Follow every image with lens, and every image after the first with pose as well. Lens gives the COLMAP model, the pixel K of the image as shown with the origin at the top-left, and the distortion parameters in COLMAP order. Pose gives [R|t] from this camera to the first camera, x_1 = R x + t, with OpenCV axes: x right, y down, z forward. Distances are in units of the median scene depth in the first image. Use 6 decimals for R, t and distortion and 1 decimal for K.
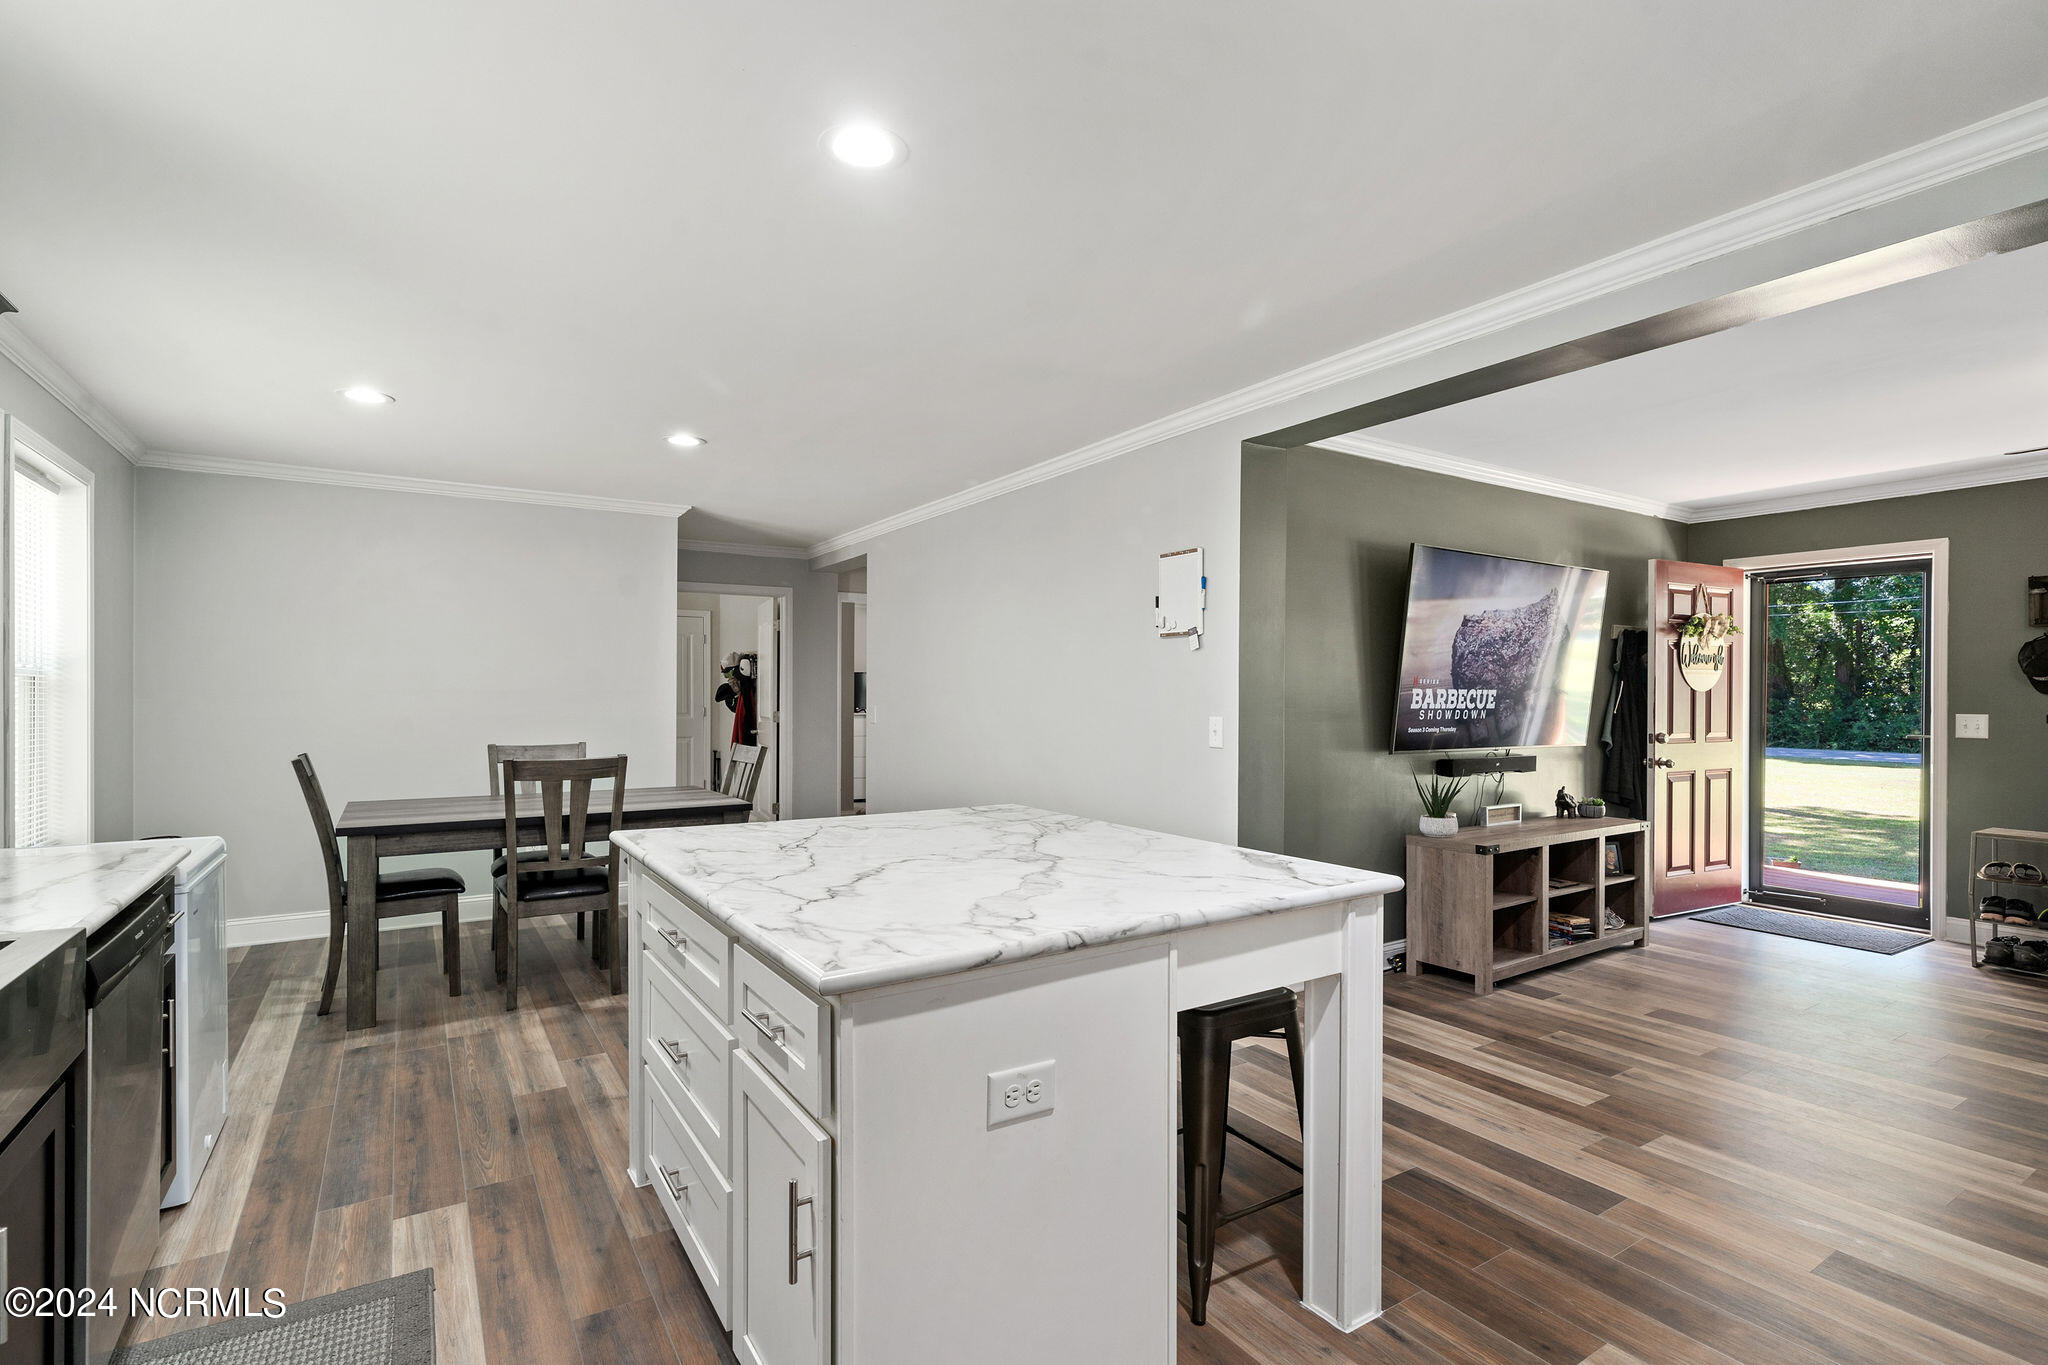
lens RADIAL K [[974.8, 0, 1026.0], [0, 974.8, 691.3], [0, 0, 1]] dist [0.003278, 0.000161]
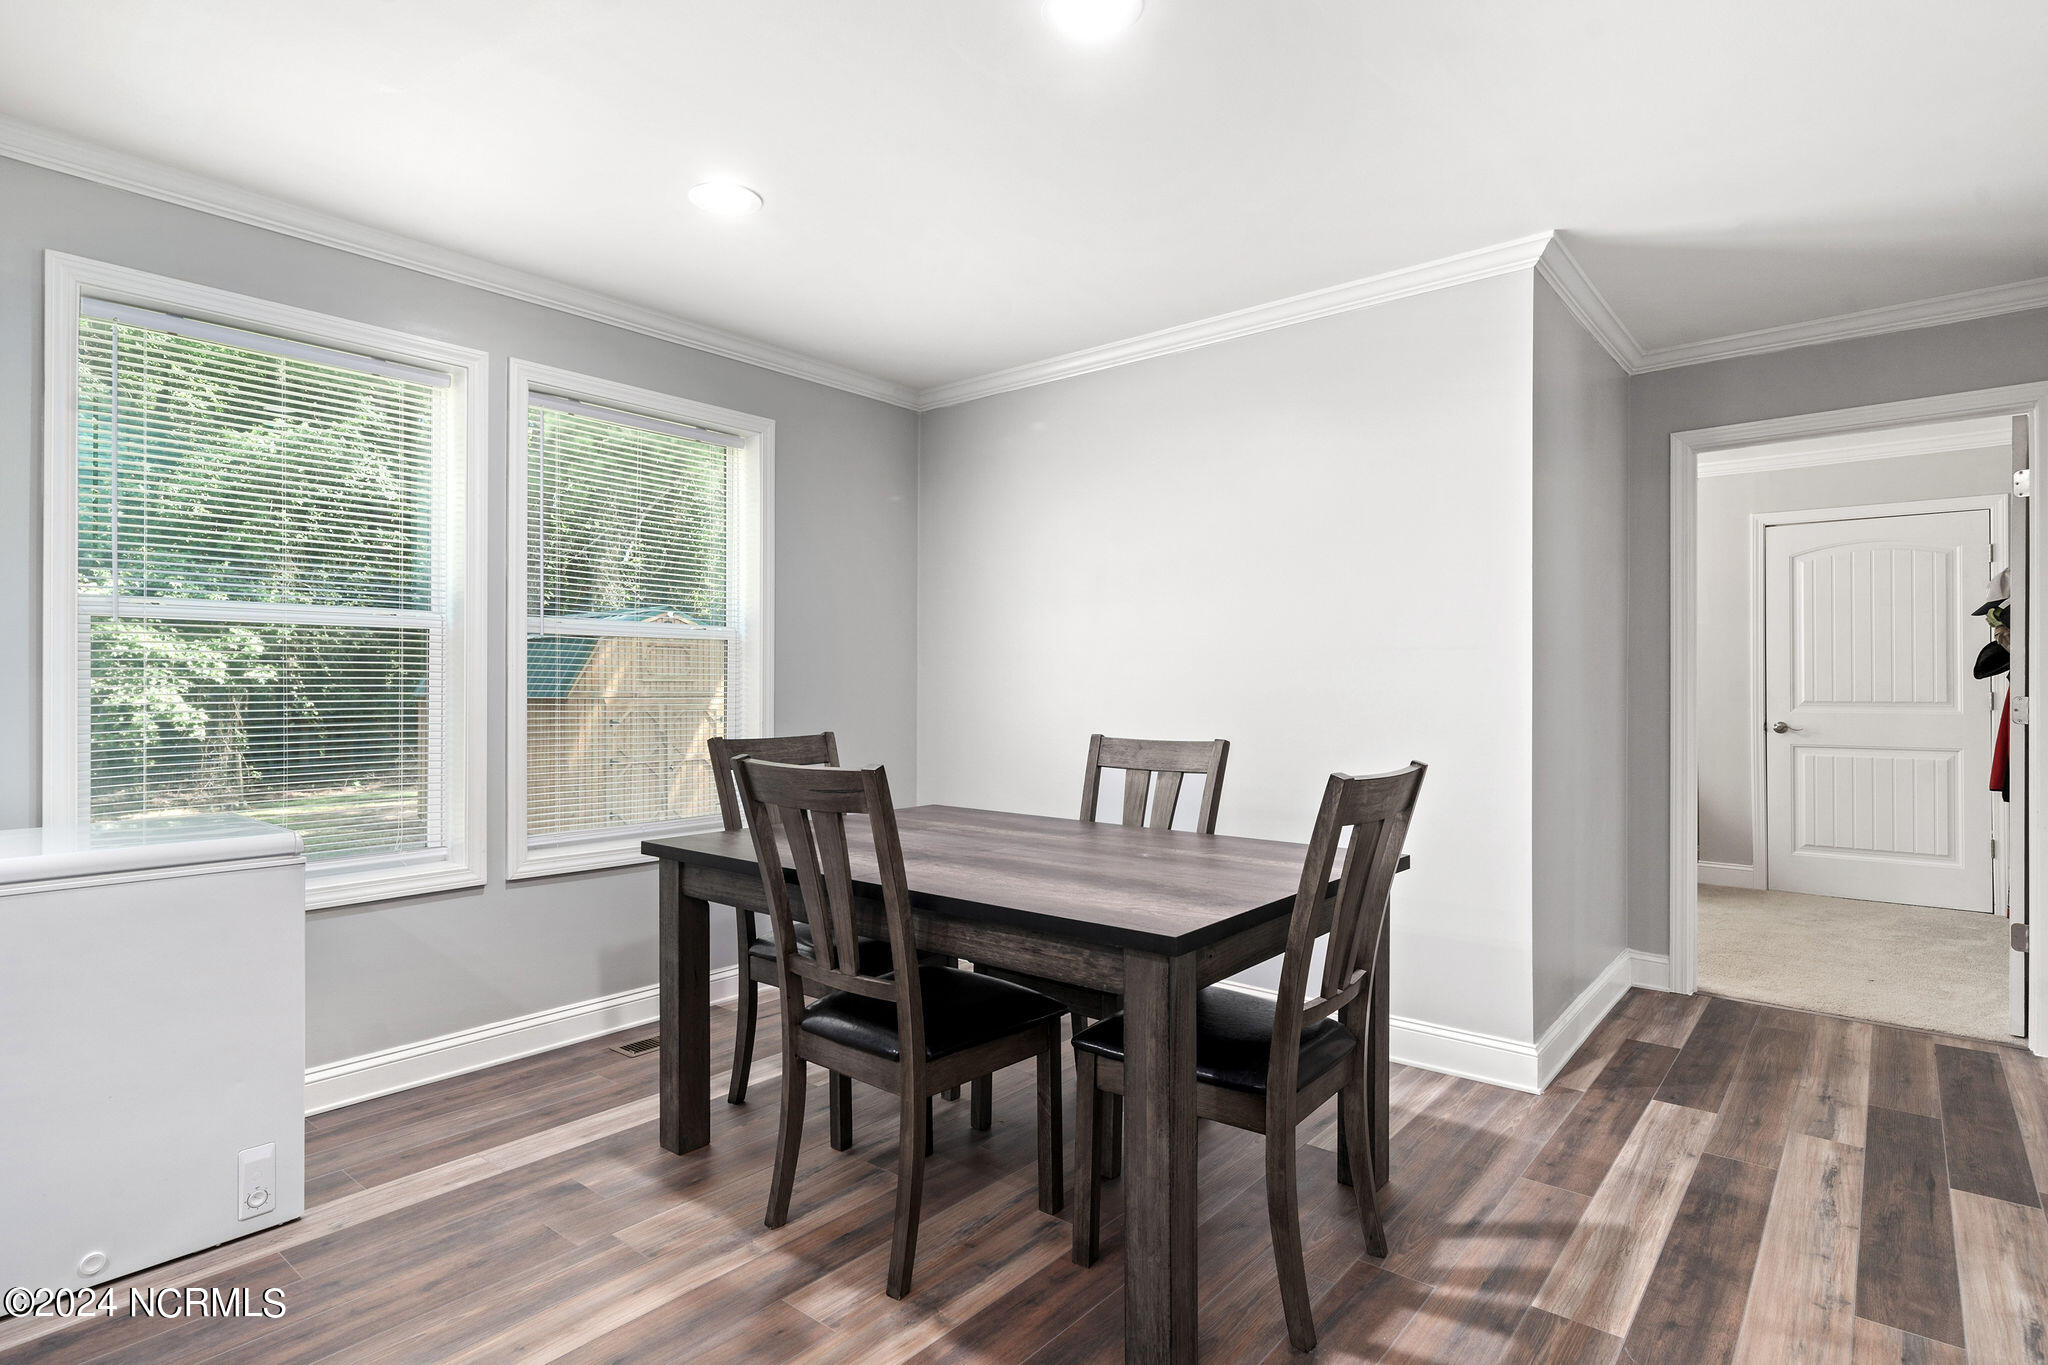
lens RADIAL K [[1046.5, 0, 1013.8], [0, 1046.5, 673.5], [0, 0, 1]] dist [0.001924, 0.000493]
pose [[0.301994, -0.011080, -0.953245, 0.068320], [0.002596, 0.999938, -0.010800, 0.032382], [0.953306, 0.000787, 0.302005, 1.018589]]
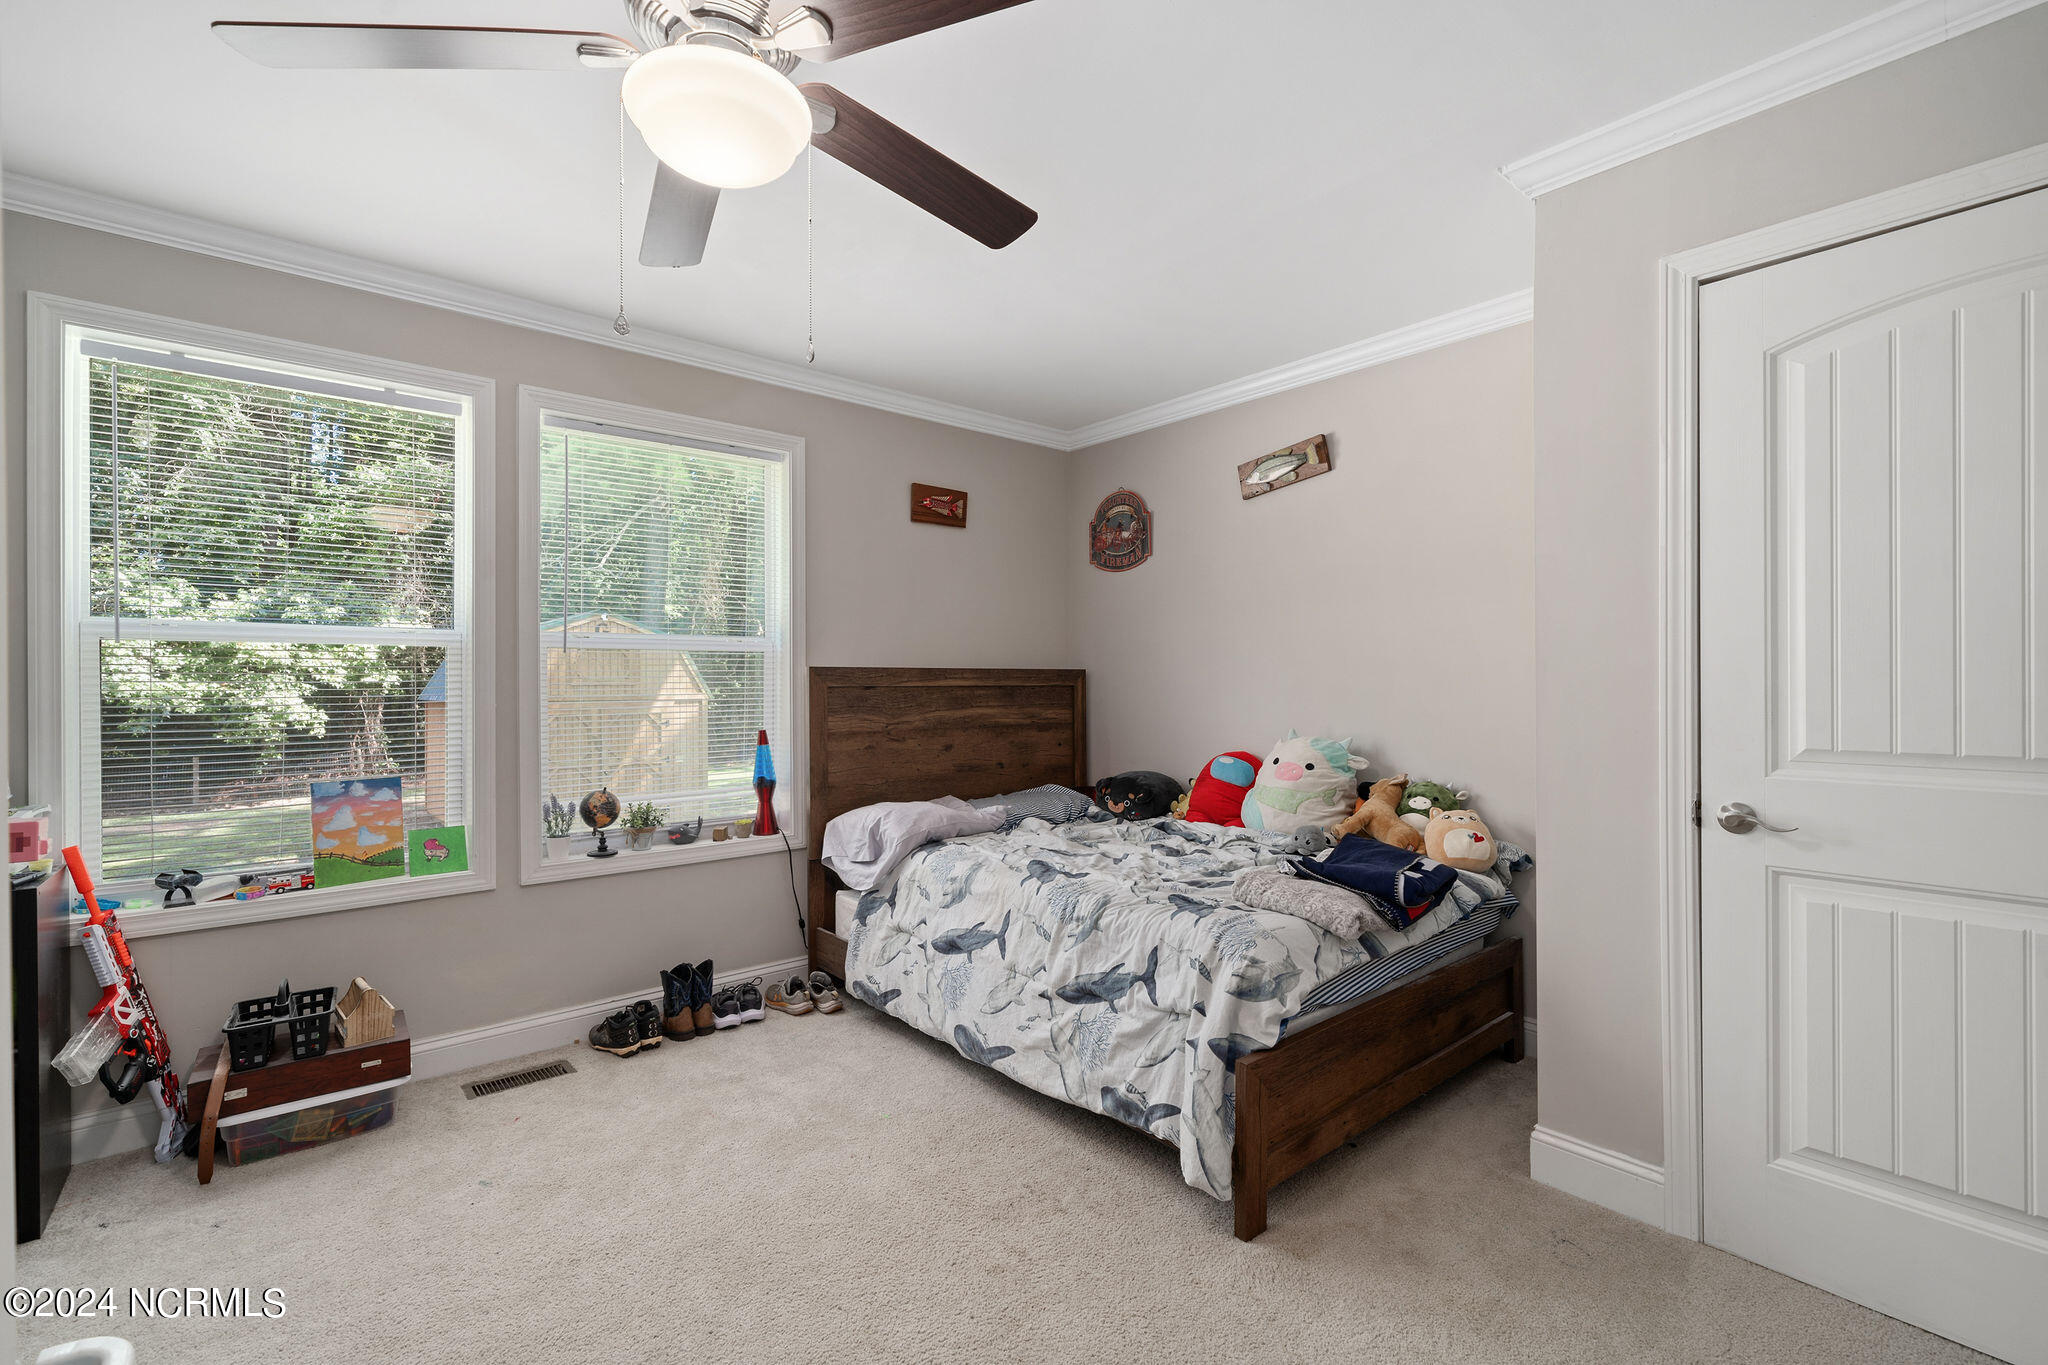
lens RADIAL K [[894.7, 0, 1024.0], [0, 894.7, 682.5], [0, 0, 1]] dist [-0.000731, -0.000253]
pose [[0.144371, -0.007760, -0.989493, -0.050827], [0.000546, 0.999970, -0.007763, 0.031575], [0.989523, 0.000581, 0.144371, 1.202603]]
